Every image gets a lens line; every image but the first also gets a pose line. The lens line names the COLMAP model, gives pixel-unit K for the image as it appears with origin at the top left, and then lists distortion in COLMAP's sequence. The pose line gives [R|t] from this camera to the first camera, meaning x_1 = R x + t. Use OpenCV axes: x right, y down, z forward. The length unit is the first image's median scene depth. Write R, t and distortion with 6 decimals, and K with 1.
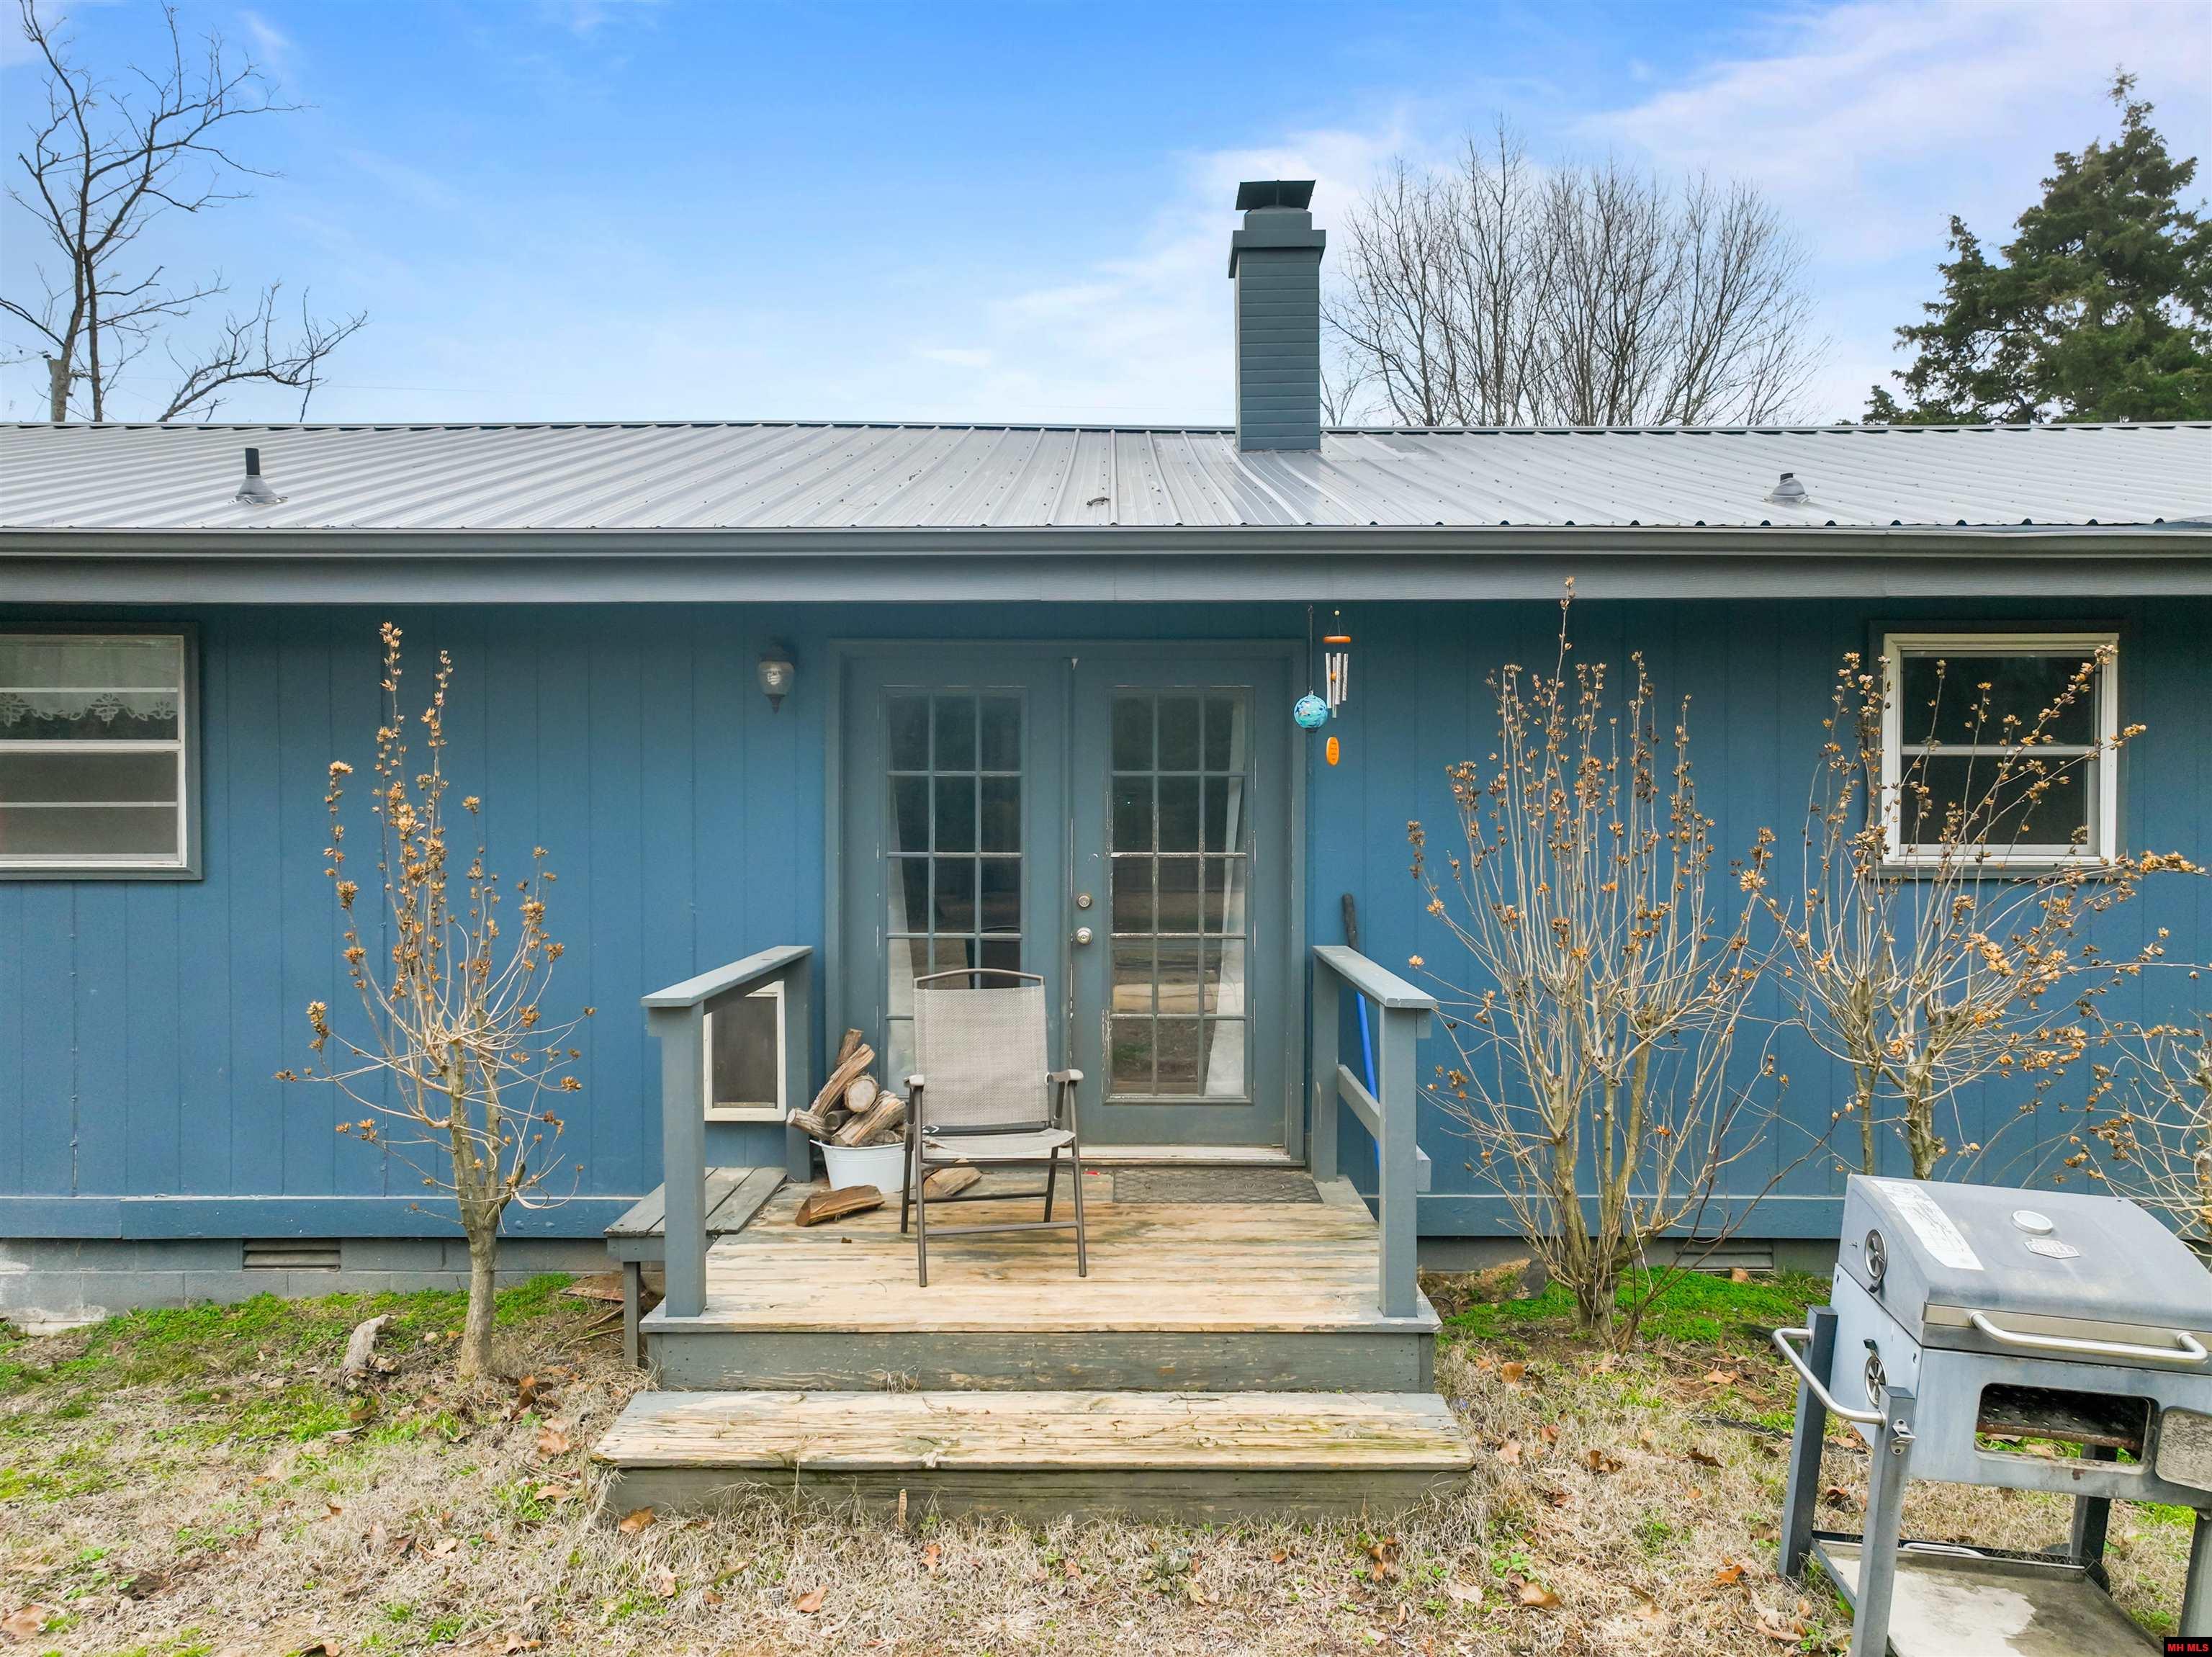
lens RADIAL K [[1569.7, 0, 1106.0], [0, 1569.7, 828.5], [0, 0, 1]] dist [0.004100, 0.011361]
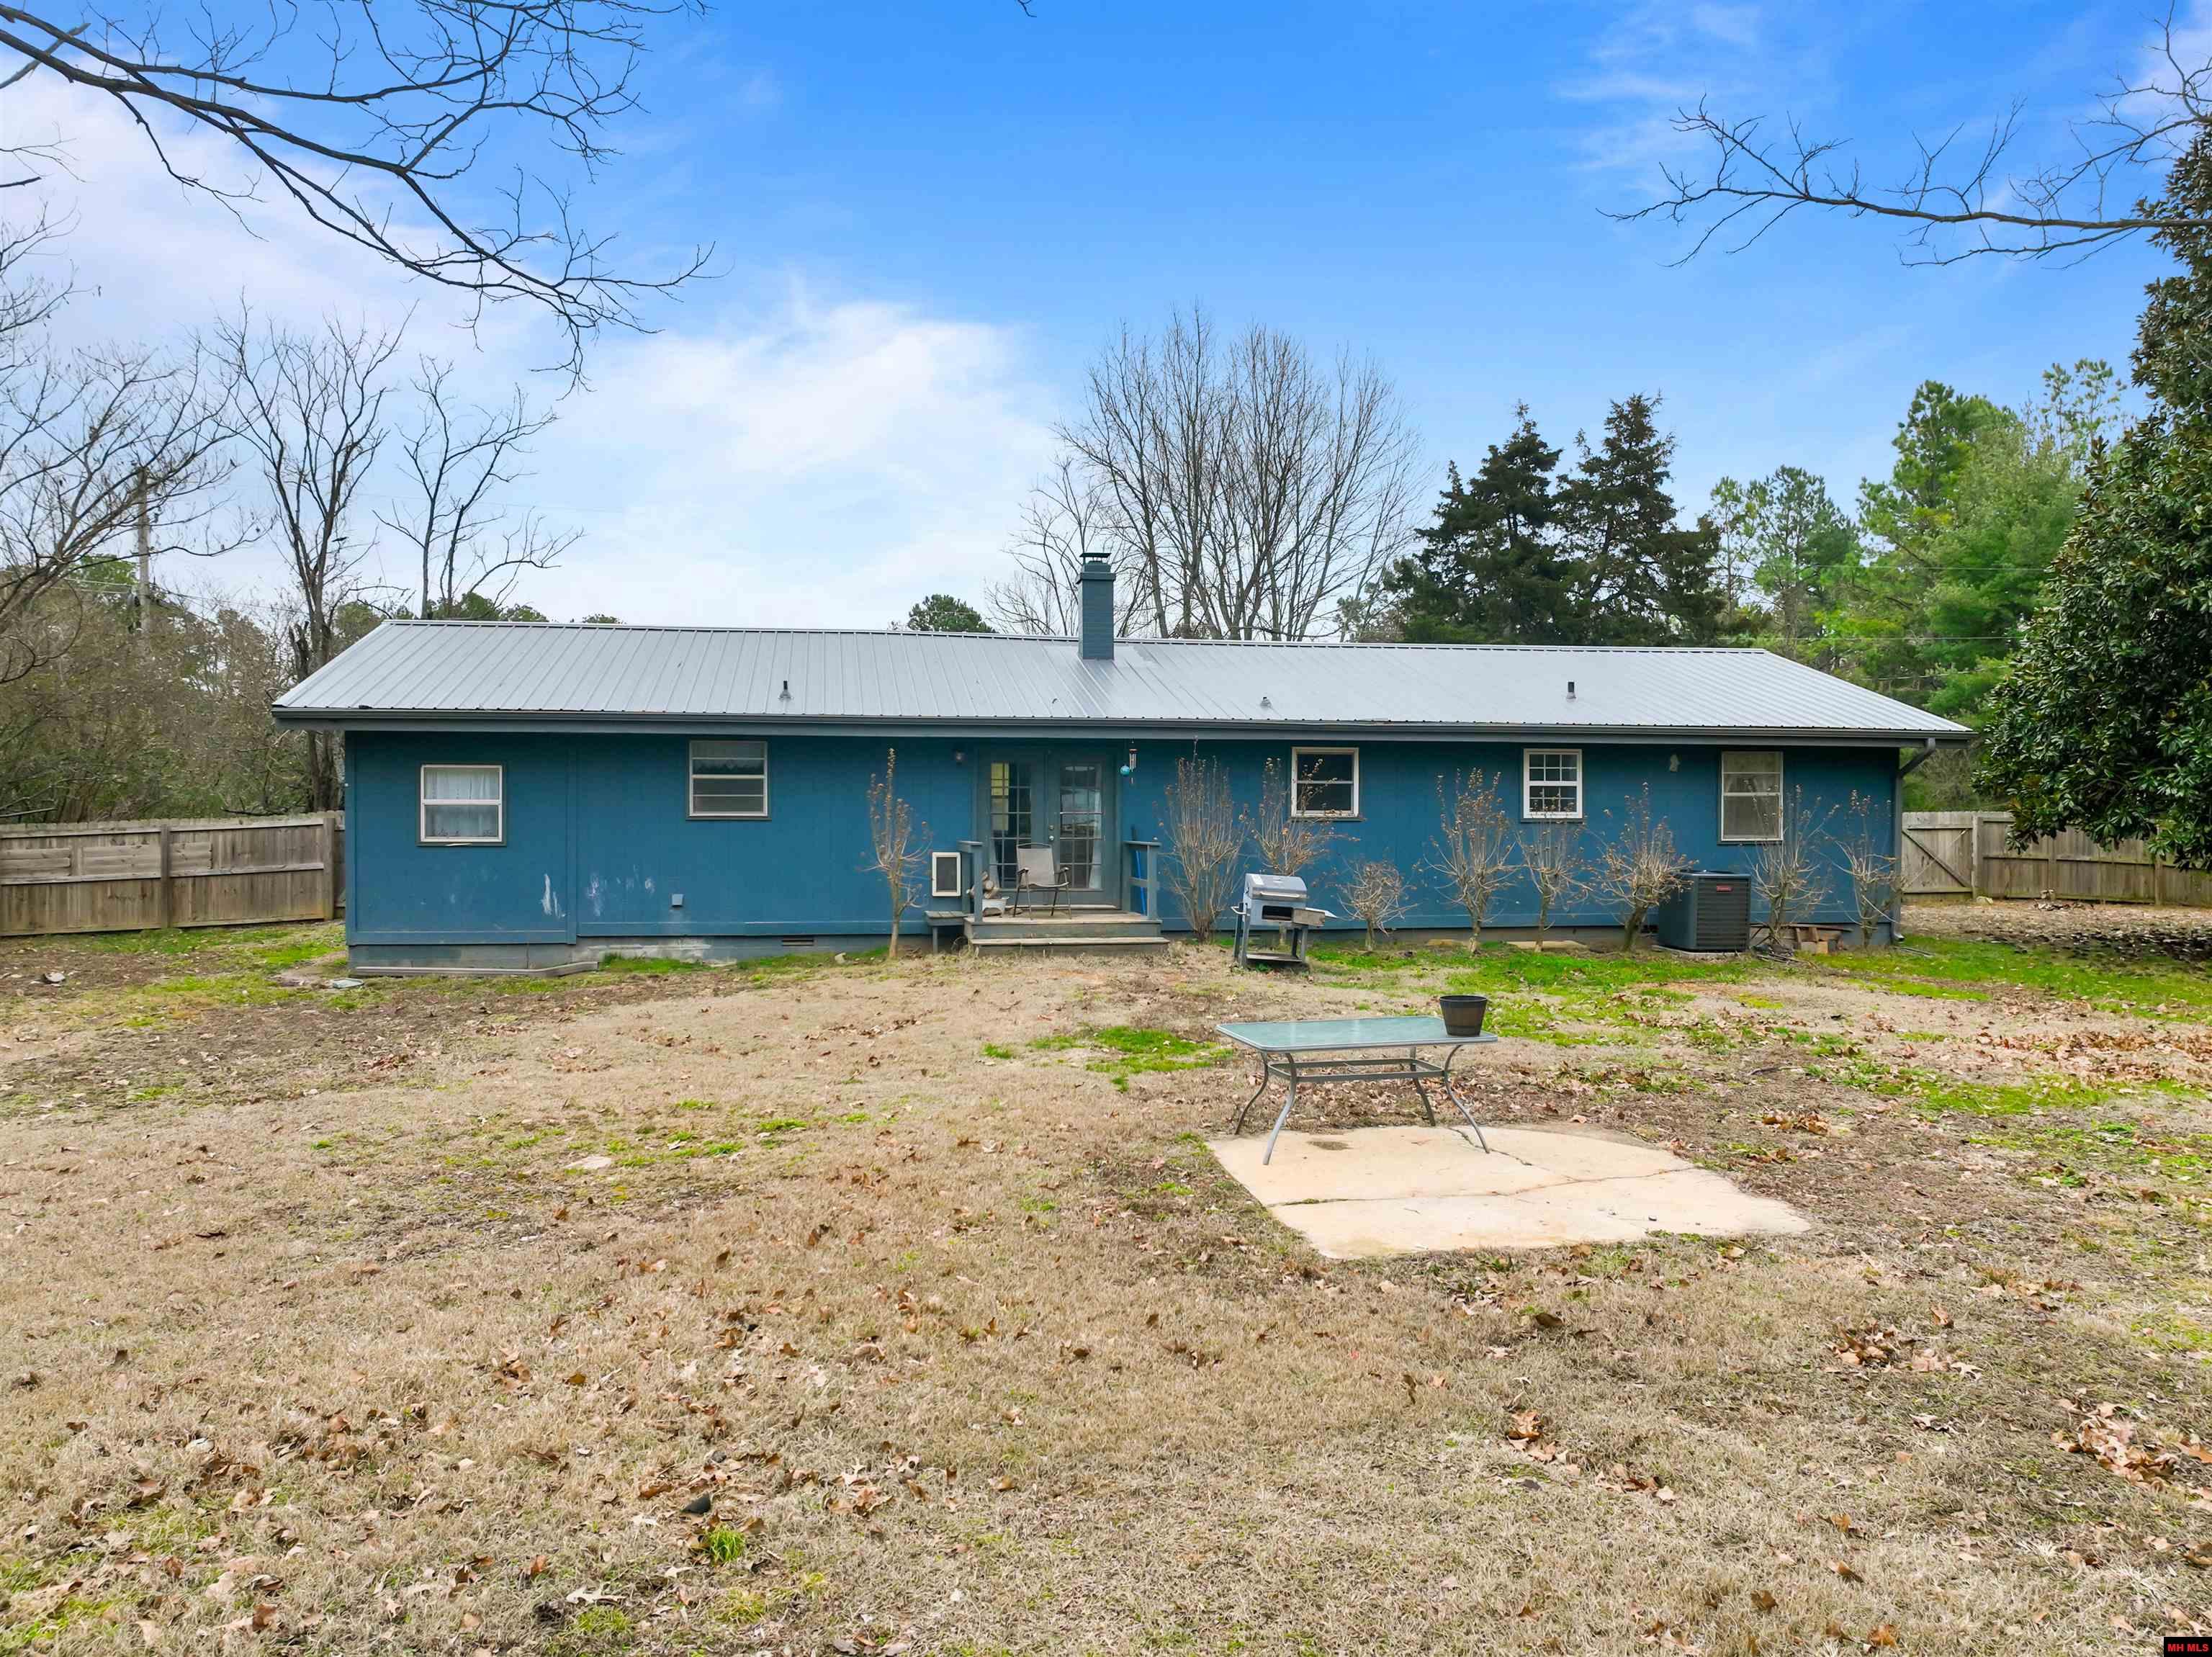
lens RADIAL K [[1569.7, 0, 1106.0], [0, 1569.7, 828.5], [0, 0, 1]] dist [0.004100, 0.011361]
pose [[0.983702, 0.001729, 0.179797, -0.313992], [-0.001193, 0.999995, -0.003091, 0.038049], [-0.179801, 0.002826, 0.983699, -1.411914]]
